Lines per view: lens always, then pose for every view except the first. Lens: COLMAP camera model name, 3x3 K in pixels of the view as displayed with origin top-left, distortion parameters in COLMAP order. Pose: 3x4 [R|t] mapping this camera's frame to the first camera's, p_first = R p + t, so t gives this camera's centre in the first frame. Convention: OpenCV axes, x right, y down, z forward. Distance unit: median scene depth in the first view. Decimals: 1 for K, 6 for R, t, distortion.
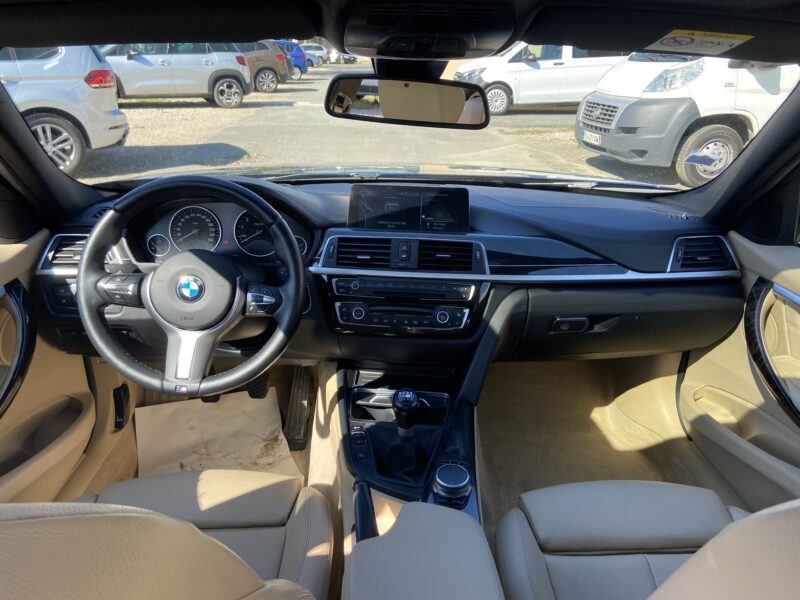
lens RADIAL K [[598.9, 0, 412.6], [0, 598.9, 292.0], [0, 0, 1]] dist [0.108971, -0.125311]
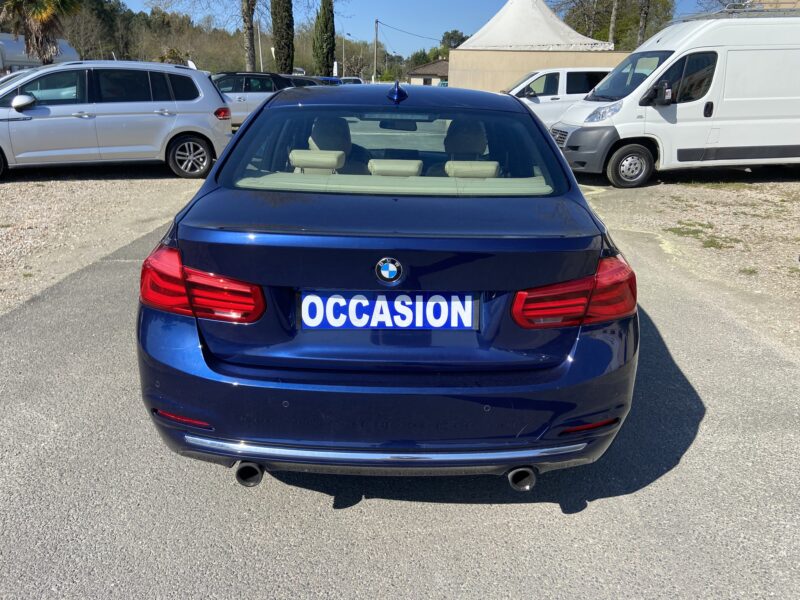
lens RADIAL K [[598.9, 0, 403.0], [0, 598.9, 308.2], [0, 0, 1]] dist [0.108971, -0.125311]
pose [[0.997651, 0.021912, -0.064908, 0.241430], [-0.023196, 0.999549, -0.019094, 0.758966], [0.064460, 0.020555, 0.997709, -2.297732]]
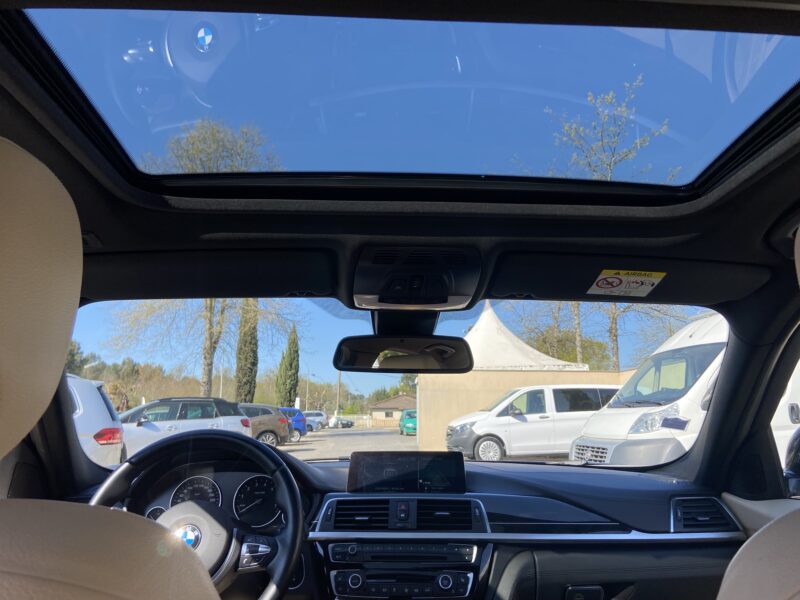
lens RADIAL K [[598.9, 0, 411.1], [0, 598.9, 292.4], [0, 0, 1]] dist [0.108971, -0.125311]
pose [[0.999630, -0.024232, 0.012347, -0.003388], [0.027033, 0.835604, -0.548666, 0.162945], [0.002978, 0.548797, 0.835950, -0.036474]]
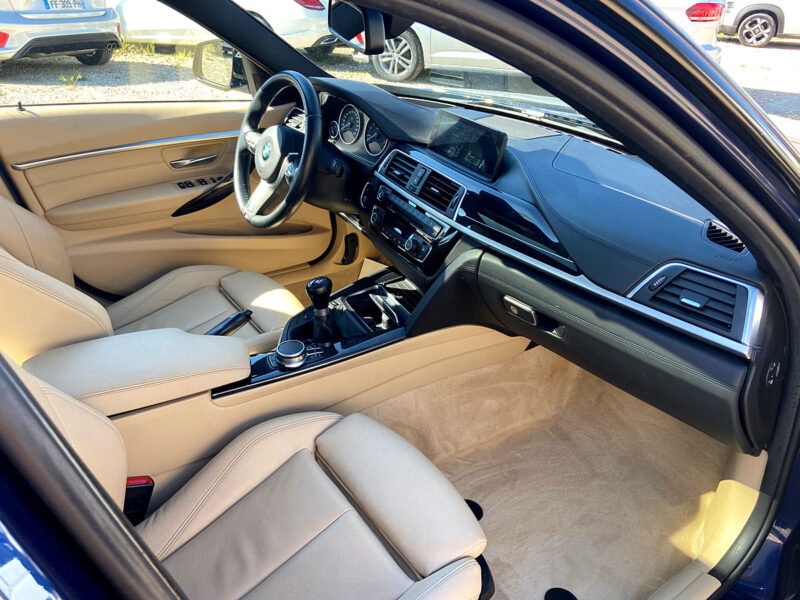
lens RADIAL K [[598.9, 0, 407.1], [0, 598.9, 303.4], [0, 0, 1]] dist [0.108971, -0.125311]
pose [[0.528782, 0.404127, -0.746372, 0.770416], [-0.323783, 0.908916, 0.262747, -0.123016], [0.784573, 0.102727, 0.611468, 0.322780]]
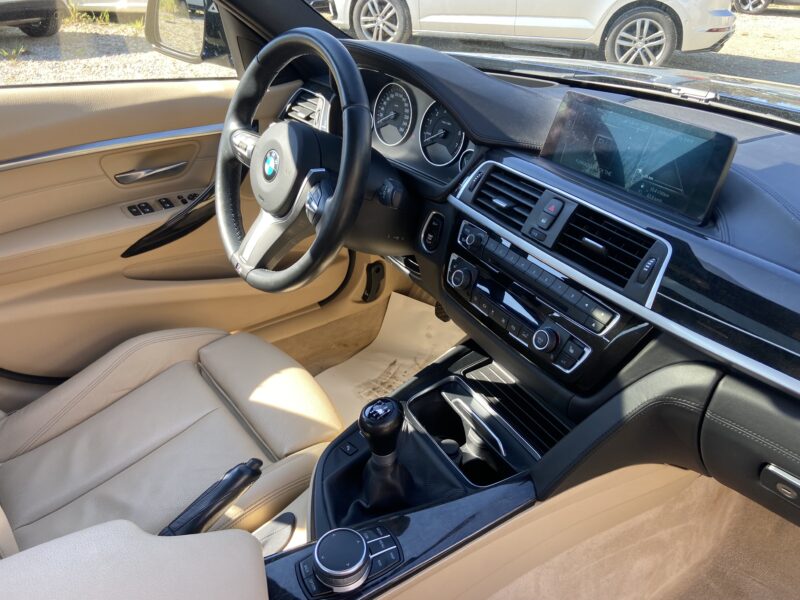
lens RADIAL K [[598.9, 0, 402.6], [0, 598.9, 310.5], [0, 0, 1]] dist [0.108971, -0.125311]
pose [[0.562324, 0.429380, -0.706699, 0.333000], [-0.314124, 0.901475, 0.297773, -0.102745], [0.764930, 0.054547, 0.641800, 0.455788]]
